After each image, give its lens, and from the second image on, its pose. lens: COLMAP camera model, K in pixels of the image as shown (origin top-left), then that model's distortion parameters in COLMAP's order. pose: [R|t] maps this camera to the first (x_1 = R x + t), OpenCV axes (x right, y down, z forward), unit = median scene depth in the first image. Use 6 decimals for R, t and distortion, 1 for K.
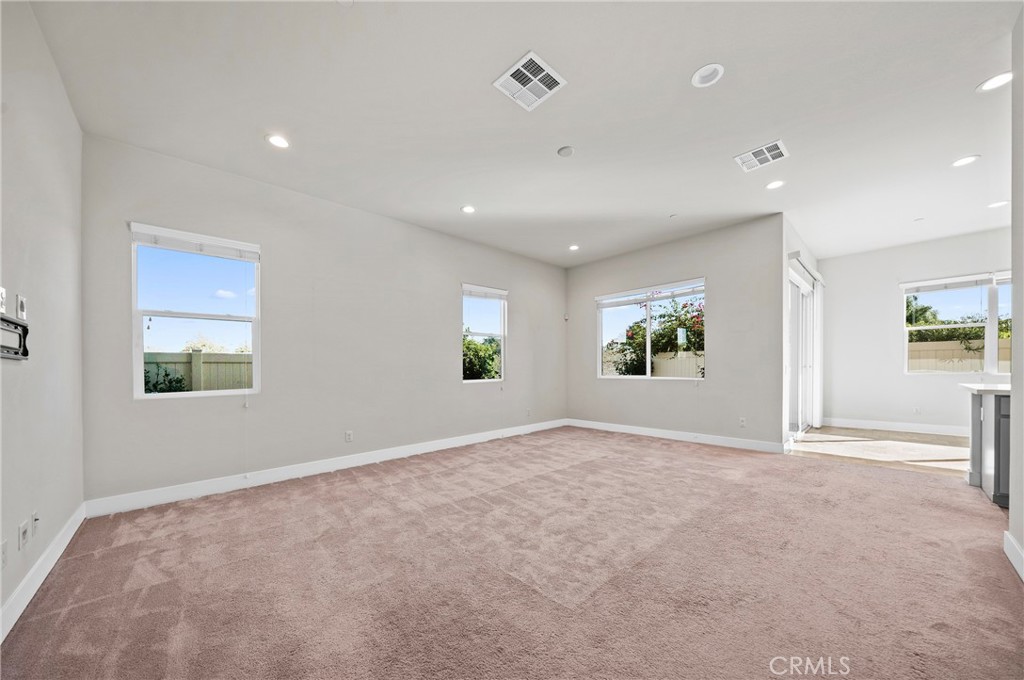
lens RADIAL K [[354.3, 0, 506.2], [0, 354.3, 370.3], [0, 0, 1]] dist [0.000779, 0.000012]
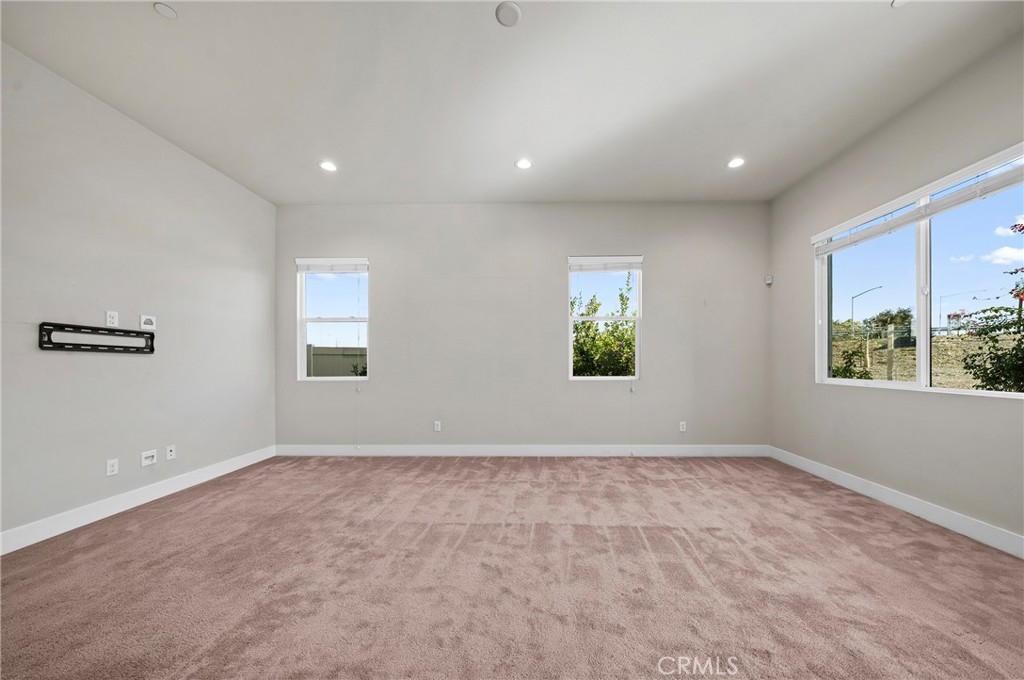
lens RADIAL K [[356.8, 0, 515.0], [0, 356.8, 360.6], [0, 0, 1]] dist [-0.002414, -0.000073]
pose [[0.729356, 0.012021, -0.684028, 0.454968], [-0.013724, 0.999901, 0.002939, -0.011554], [0.683996, 0.007244, 0.729450, 0.418429]]
